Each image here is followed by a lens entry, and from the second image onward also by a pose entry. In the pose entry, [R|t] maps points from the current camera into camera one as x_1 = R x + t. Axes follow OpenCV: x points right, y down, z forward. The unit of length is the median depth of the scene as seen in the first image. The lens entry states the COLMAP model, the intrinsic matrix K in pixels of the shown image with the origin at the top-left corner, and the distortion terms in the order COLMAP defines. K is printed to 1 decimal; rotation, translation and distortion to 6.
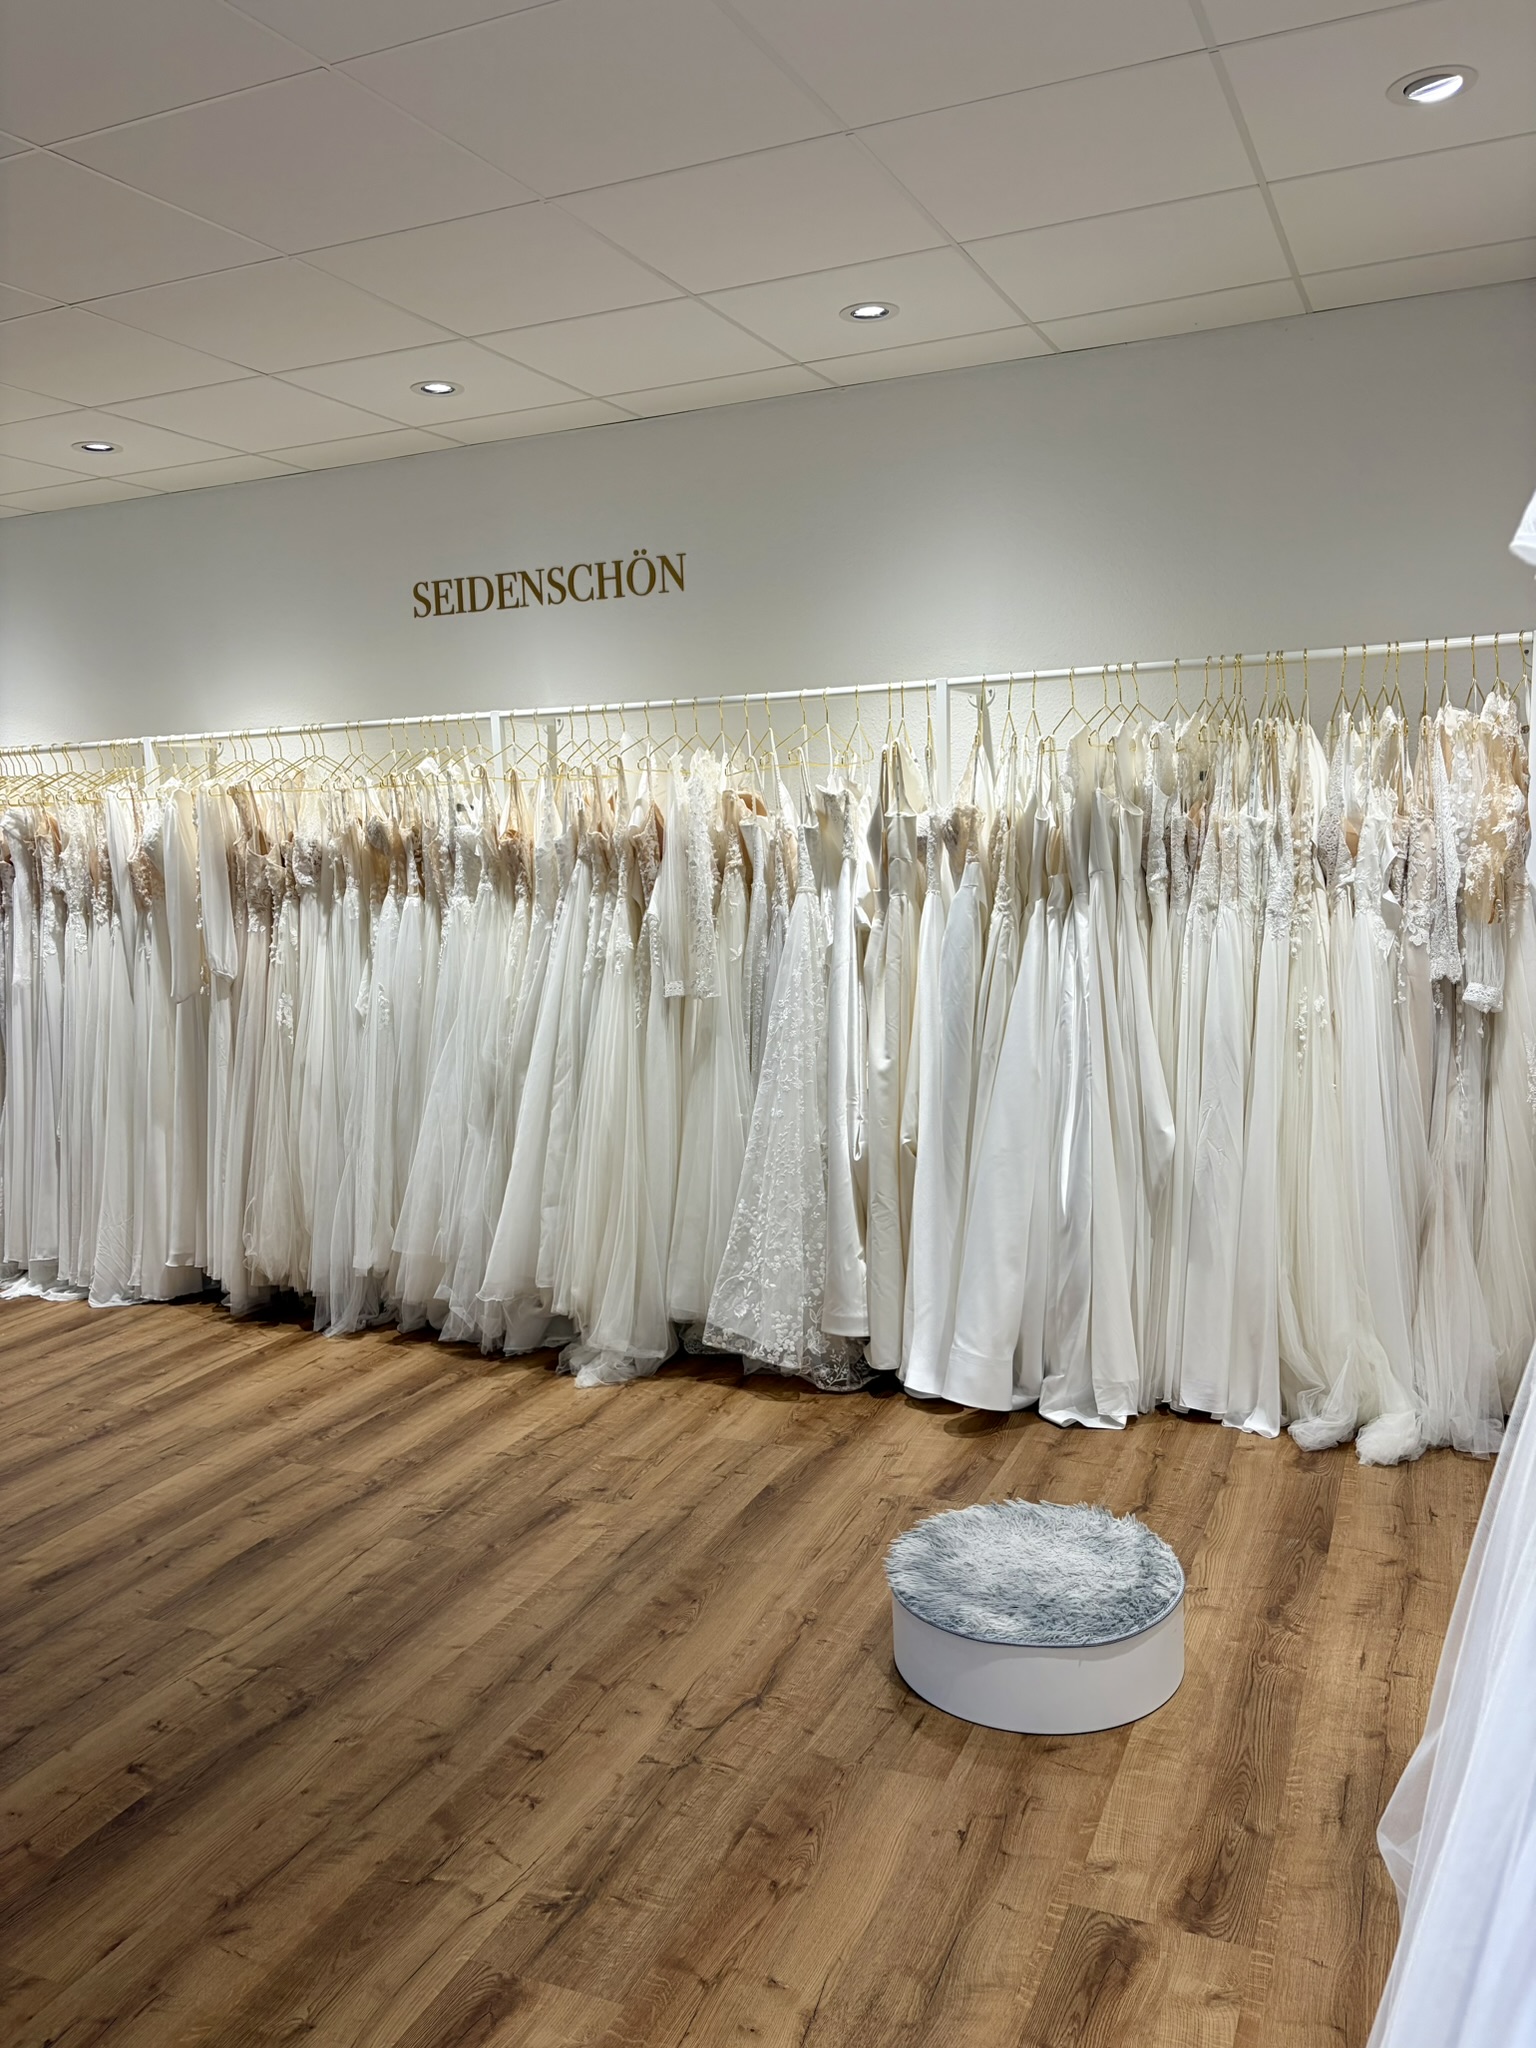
lens RADIAL K [[1549.5, 0, 762.4], [0, 1549.5, 1054.0], [0, 0, 1]] dist [0.032026, -0.002428]
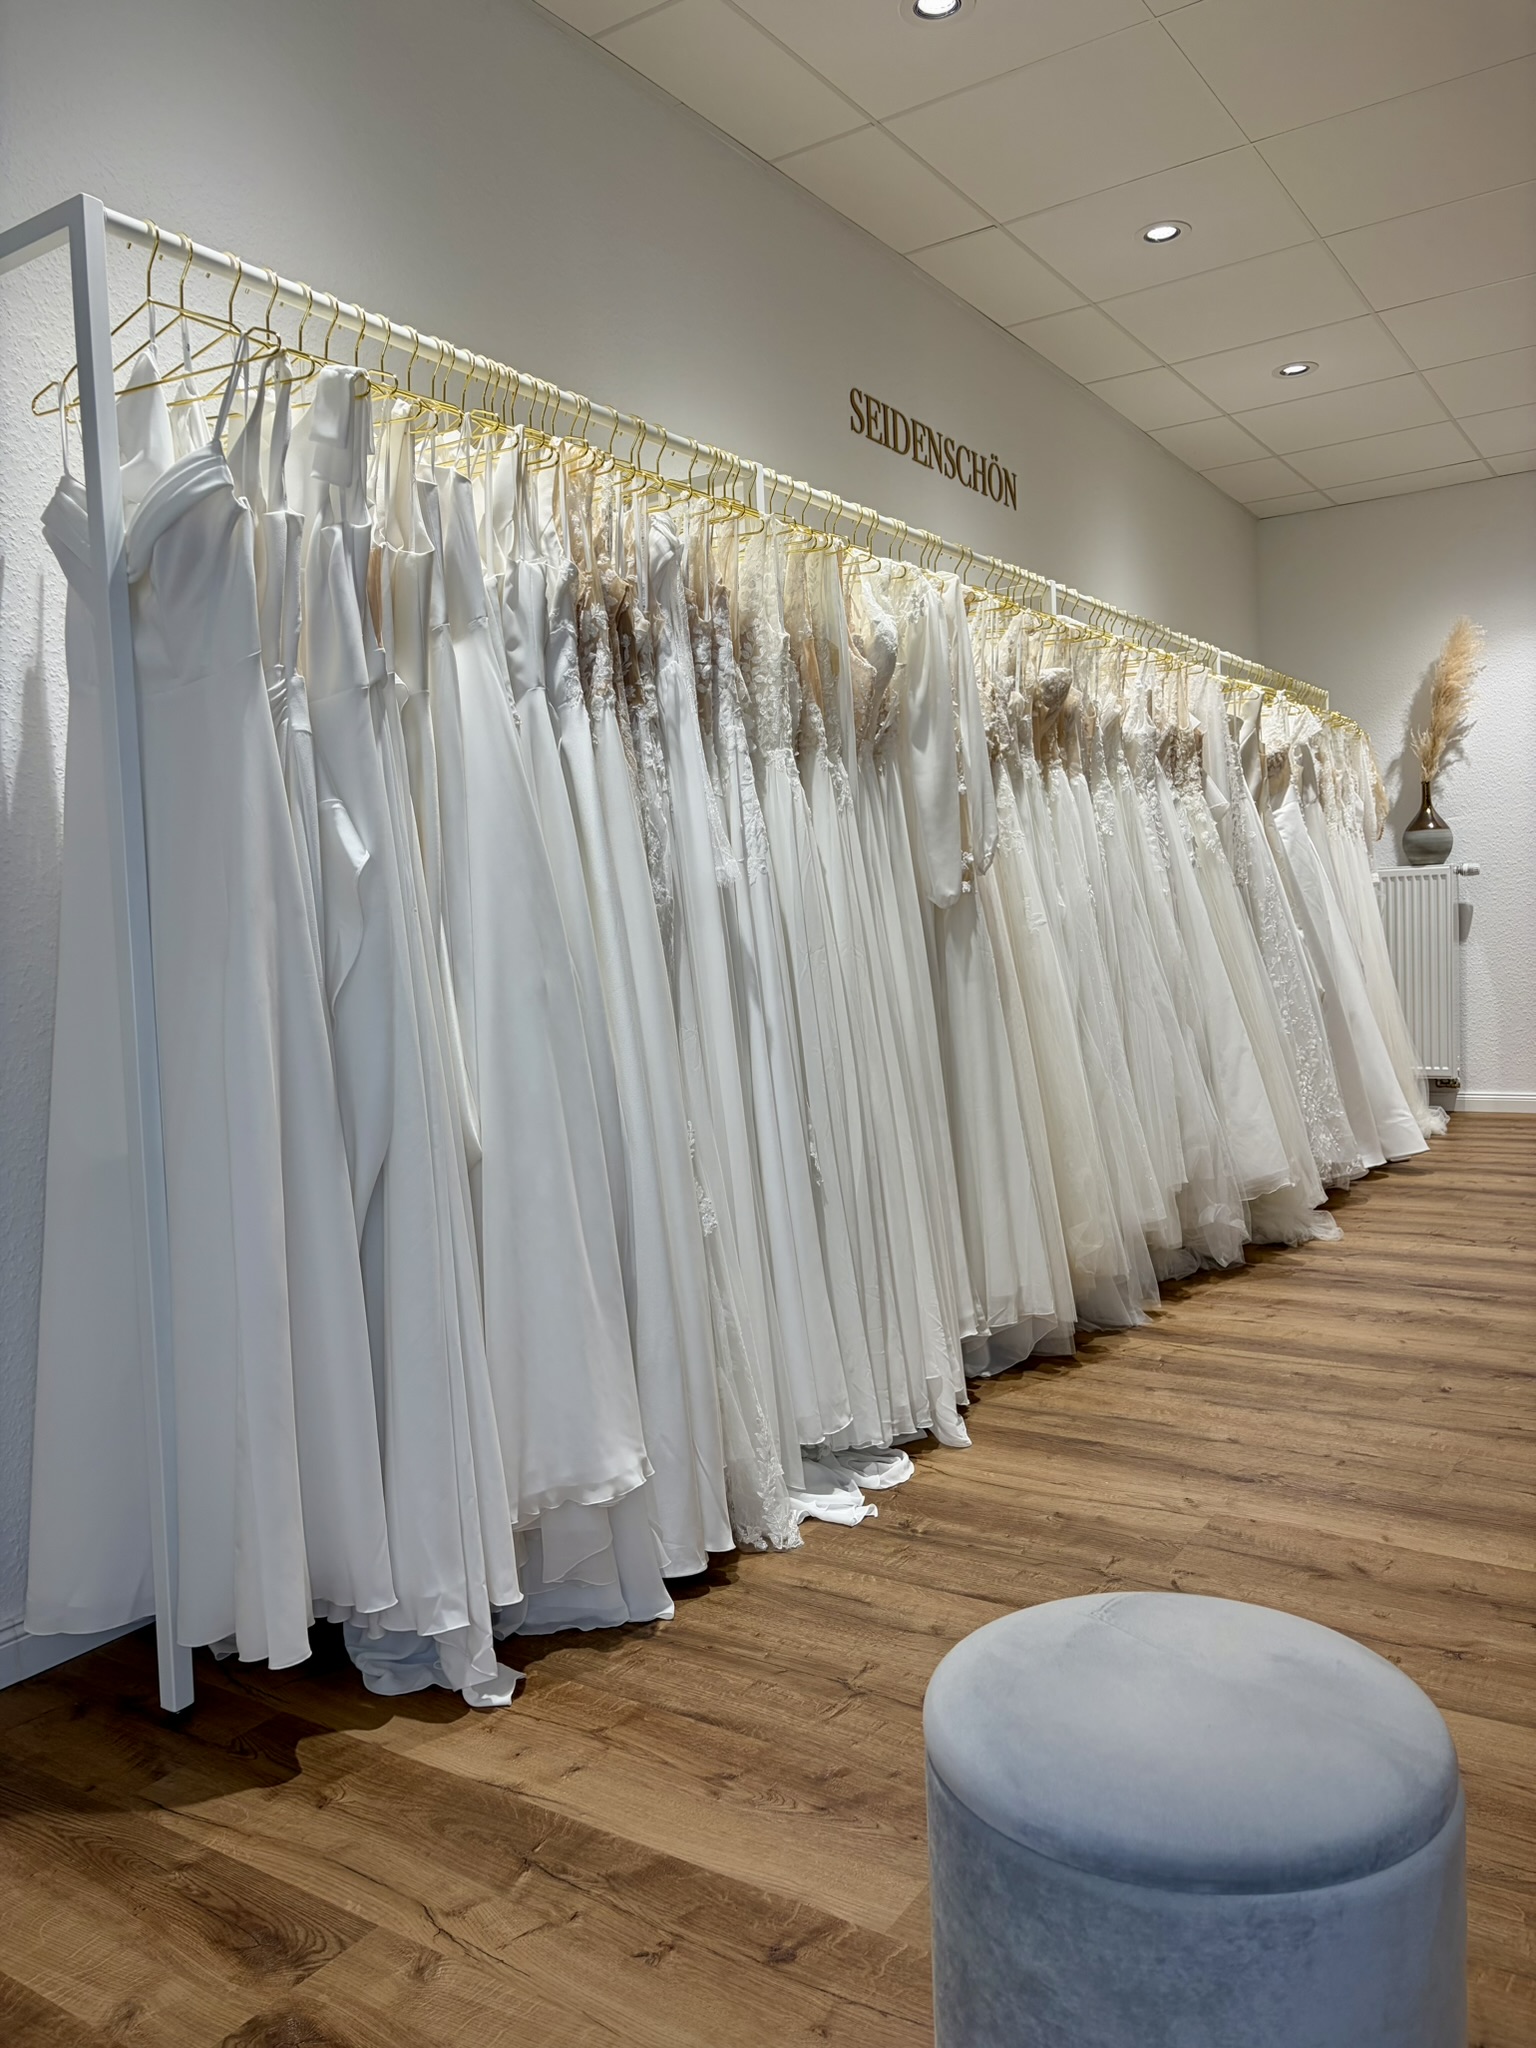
lens RADIAL K [[1549.5, 0, 762.4], [0, 1549.5, 1054.0], [0, 0, 1]] dist [0.032026, -0.002428]
pose [[0.175237, -0.046819, 0.983412, -1.058482], [0.177014, 0.984089, 0.015309, 0.005139], [-0.968482, 0.171395, 0.180737, 1.005534]]
